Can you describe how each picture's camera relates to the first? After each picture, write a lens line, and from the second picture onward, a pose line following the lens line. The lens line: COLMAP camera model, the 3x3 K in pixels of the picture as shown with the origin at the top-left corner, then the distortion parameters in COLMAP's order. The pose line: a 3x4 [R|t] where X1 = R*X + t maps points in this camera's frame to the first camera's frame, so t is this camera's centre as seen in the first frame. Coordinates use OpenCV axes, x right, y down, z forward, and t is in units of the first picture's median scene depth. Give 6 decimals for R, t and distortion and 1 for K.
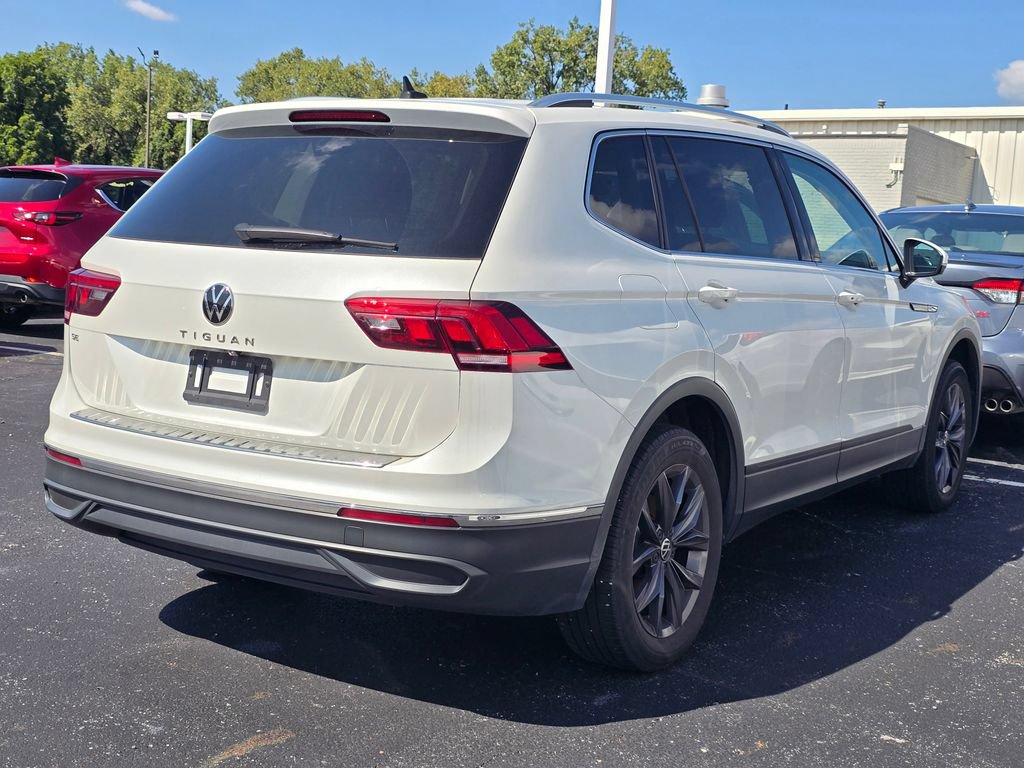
lens RADIAL K [[1412.5, 0, 515.5], [0, 1412.5, 375.9], [0, 0, 1]] dist [0.023870, 0.000000]
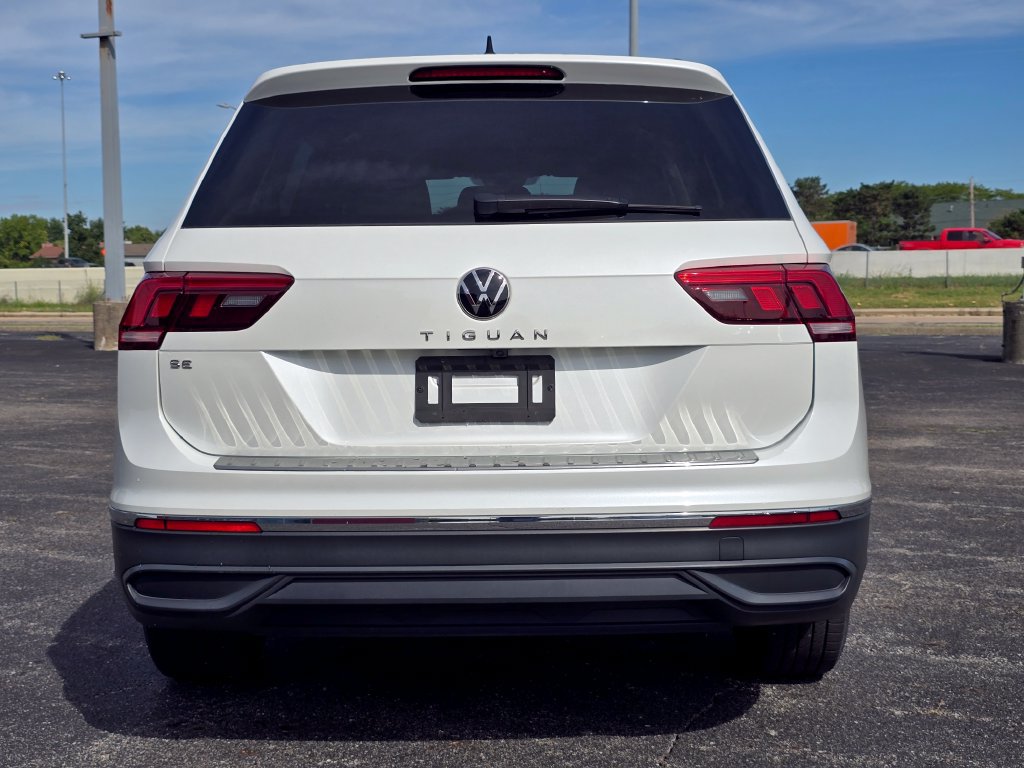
lens RADIAL K [[1356.1, 0, 512.2], [0, 1356.1, 386.8], [0, 0, 1]] dist [0.209151, 0.000000]
pose [[0.847944, -0.085539, 0.523139, -0.565687], [0.108255, 0.994039, -0.012932, 0.012715], [-0.518914, 0.067599, 0.852149, 0.323051]]
